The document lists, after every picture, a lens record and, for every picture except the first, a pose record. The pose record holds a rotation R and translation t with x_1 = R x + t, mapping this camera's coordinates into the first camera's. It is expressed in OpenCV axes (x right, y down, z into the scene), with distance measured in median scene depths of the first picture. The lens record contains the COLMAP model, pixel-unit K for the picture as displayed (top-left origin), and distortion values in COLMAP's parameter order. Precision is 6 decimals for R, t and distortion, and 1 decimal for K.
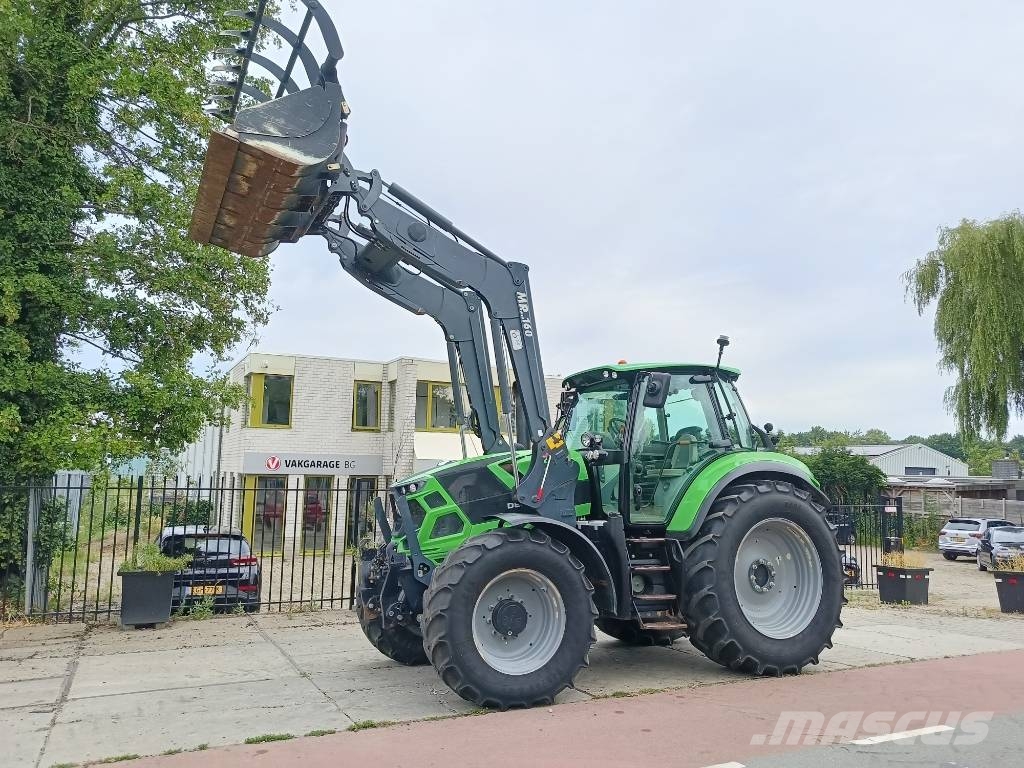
lens RADIAL K [[783.2, 0, 514.7], [0, 783.2, 380.5], [0, 0, 1]] dist [0.055968, -0.071937]
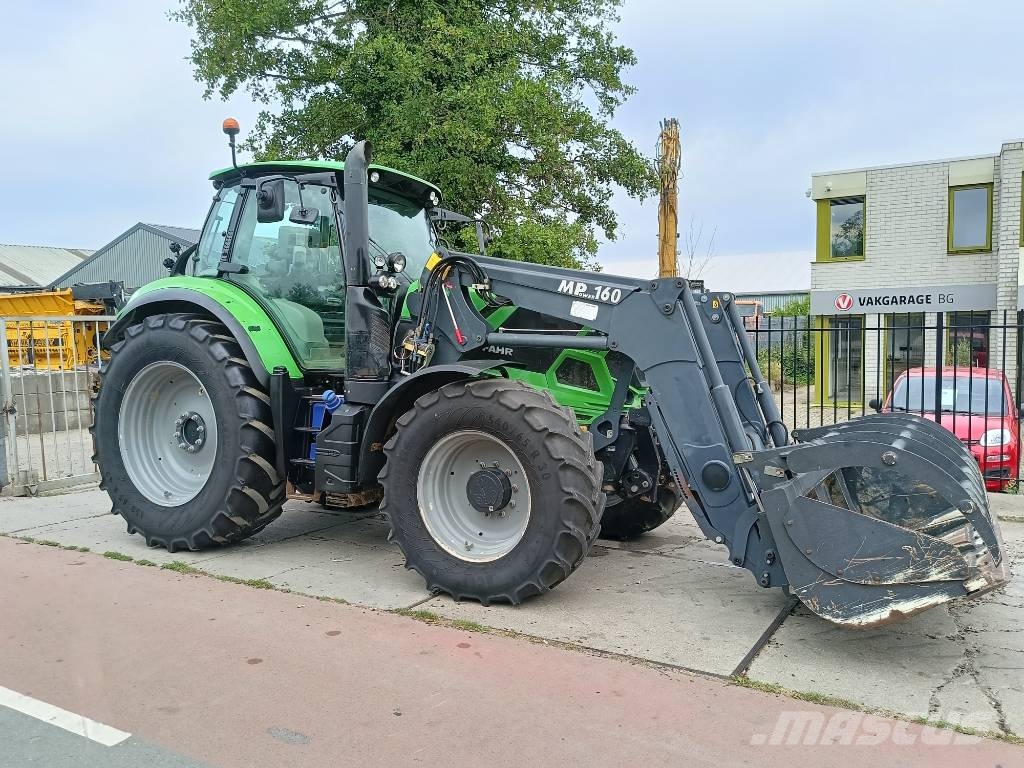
lens RADIAL K [[783.2, 0, 519.4], [0, 783.2, 391.8], [0, 0, 1]] dist [0.055968, -0.071937]
pose [[0.558322, 0.036483, -0.828822, 0.634201], [0.135555, 0.981595, 0.134522, 0.105421], [0.818475, -0.187457, 0.543100, 0.623192]]
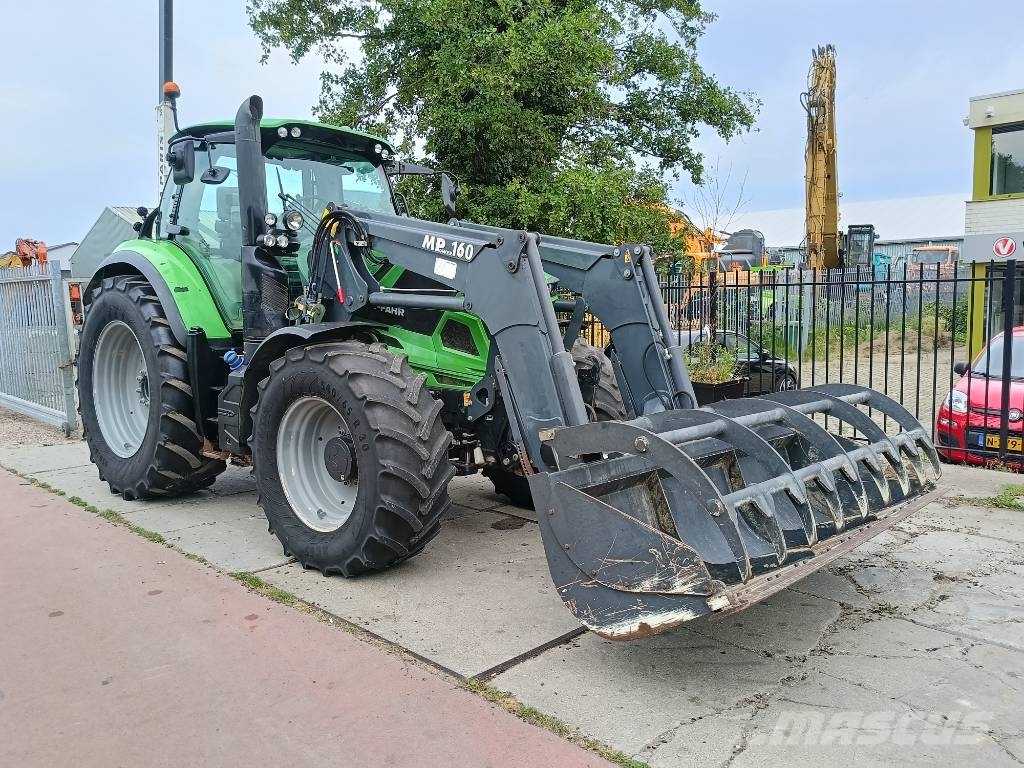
lens RADIAL K [[783.2, 0, 513.9], [0, 783.2, 386.7], [0, 0, 1]] dist [0.055968, -0.071937]
pose [[0.345614, 0.090050, -0.934046, 0.710584], [0.155043, 0.976224, 0.151485, 0.139987], [0.925480, -0.197173, 0.323435, 0.870817]]
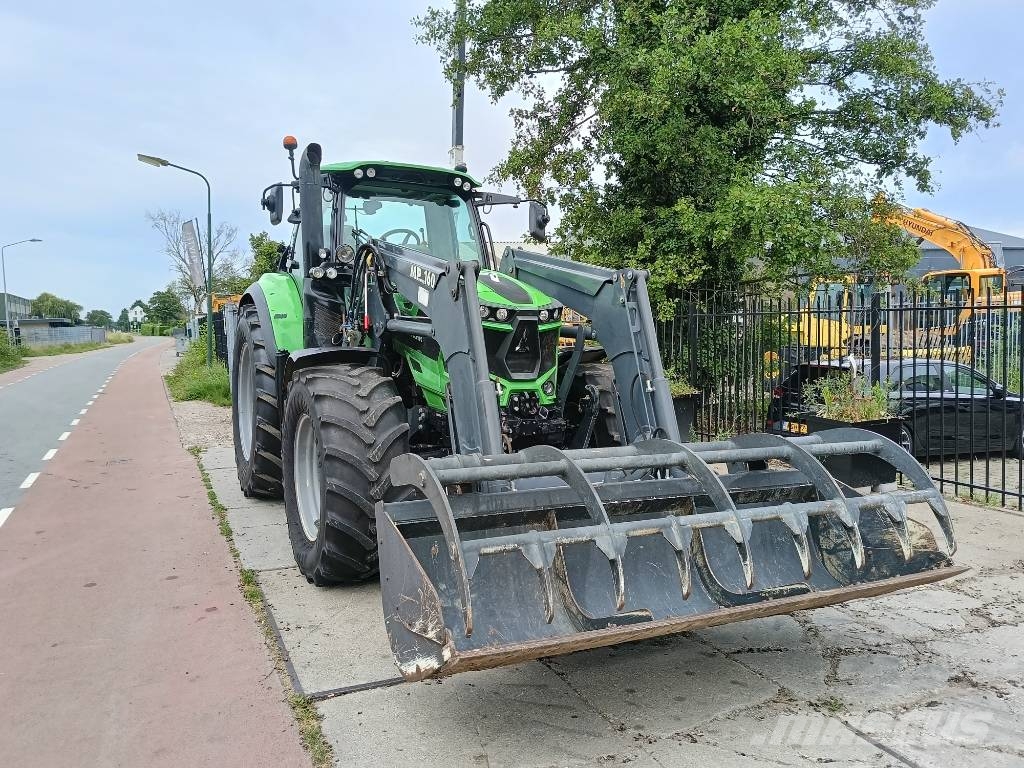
lens RADIAL K [[783.2, 0, 511.6], [0, 783.2, 386.1], [0, 0, 1]] dist [0.055968, -0.071937]
pose [[-0.023858, 0.068271, -0.997381, 0.743840], [0.157933, 0.985395, 0.063673, 0.175705], [0.987162, -0.156001, -0.034292, 1.114106]]
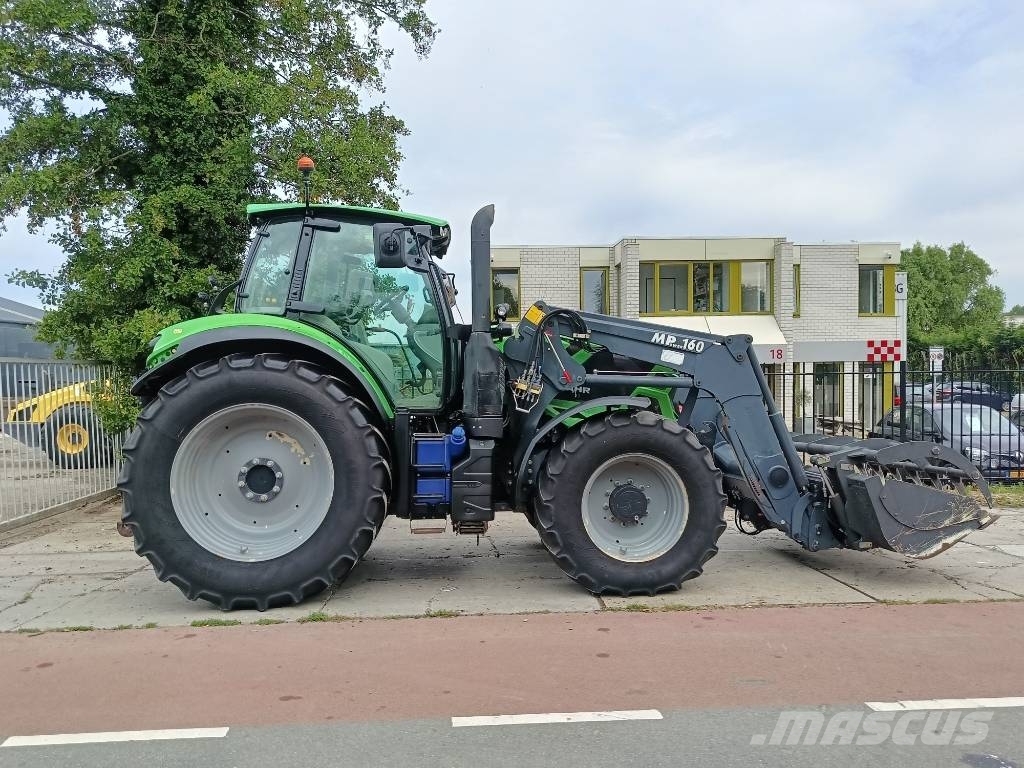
lens RADIAL K [[783.2, 0, 518.1], [0, 783.2, 392.6], [0, 0, 1]] dist [0.055968, -0.071937]
pose [[0.921024, -0.019671, -0.389009, 0.294991], [0.078613, 0.987559, 0.136188, 0.043842], [0.381490, -0.156013, 0.911112, 0.199468]]
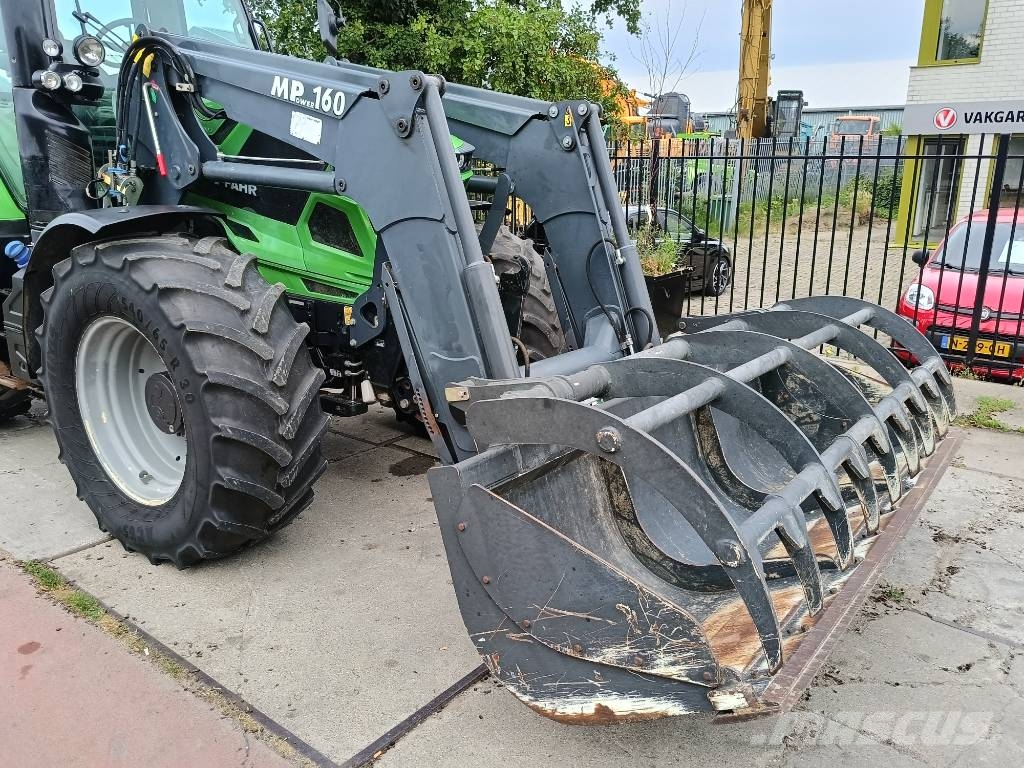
lens RADIAL K [[783.2, 0, 515.6], [0, 783.2, 389.4], [0, 0, 1]] dist [0.055968, -0.071937]
pose [[0.443083, 0.240458, -0.863631, 0.559206], [0.131801, 0.935415, 0.328065, 0.141135], [0.886739, -0.259187, 0.382774, 0.938444]]
